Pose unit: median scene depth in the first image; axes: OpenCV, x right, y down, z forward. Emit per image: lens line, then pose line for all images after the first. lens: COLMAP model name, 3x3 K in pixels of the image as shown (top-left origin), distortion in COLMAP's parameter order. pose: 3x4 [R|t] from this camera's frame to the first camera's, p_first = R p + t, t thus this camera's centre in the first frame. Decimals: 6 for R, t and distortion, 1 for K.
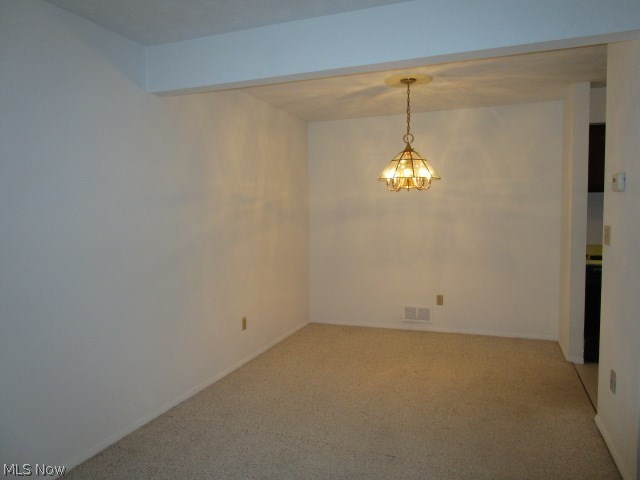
lens RADIAL K [[462.1, 0, 320.0], [0, 462.1, 240.0], [0, 0, 1]] dist [-0.019562, 0.001958]
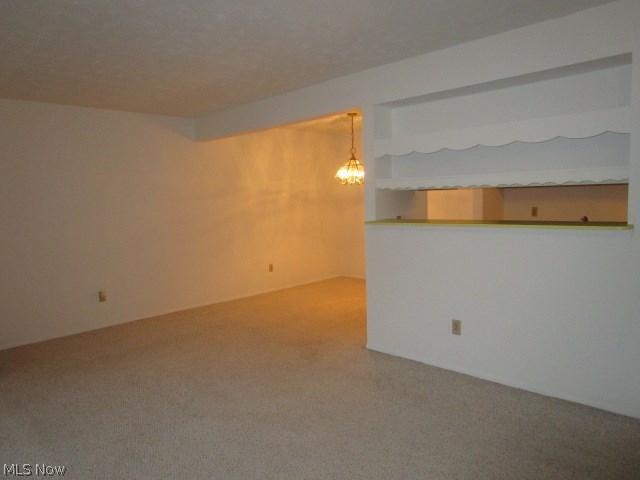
lens RADIAL K [[462.1, 0, 320.0], [0, 462.1, 240.0], [0, 0, 1]] dist [-0.019562, 0.001958]
pose [[0.917253, 0.019723, -0.397817, 0.646461], [-0.004555, 0.999227, 0.039037, 0.016729], [0.398280, -0.033995, 0.916634, -0.435825]]
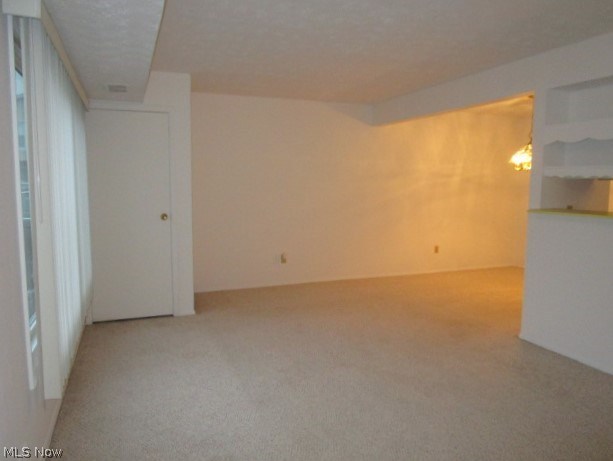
lens RADIAL K [[442.6, 0, 306.5], [0, 442.6, 230.5], [0, 0, 1]] dist [-0.019562, 0.001958]
pose [[0.683384, 0.097800, -0.723479, 0.666292], [-0.061032, 0.995171, 0.076878, 0.016930], [0.727504, -0.008382, 0.686052, -0.446212]]
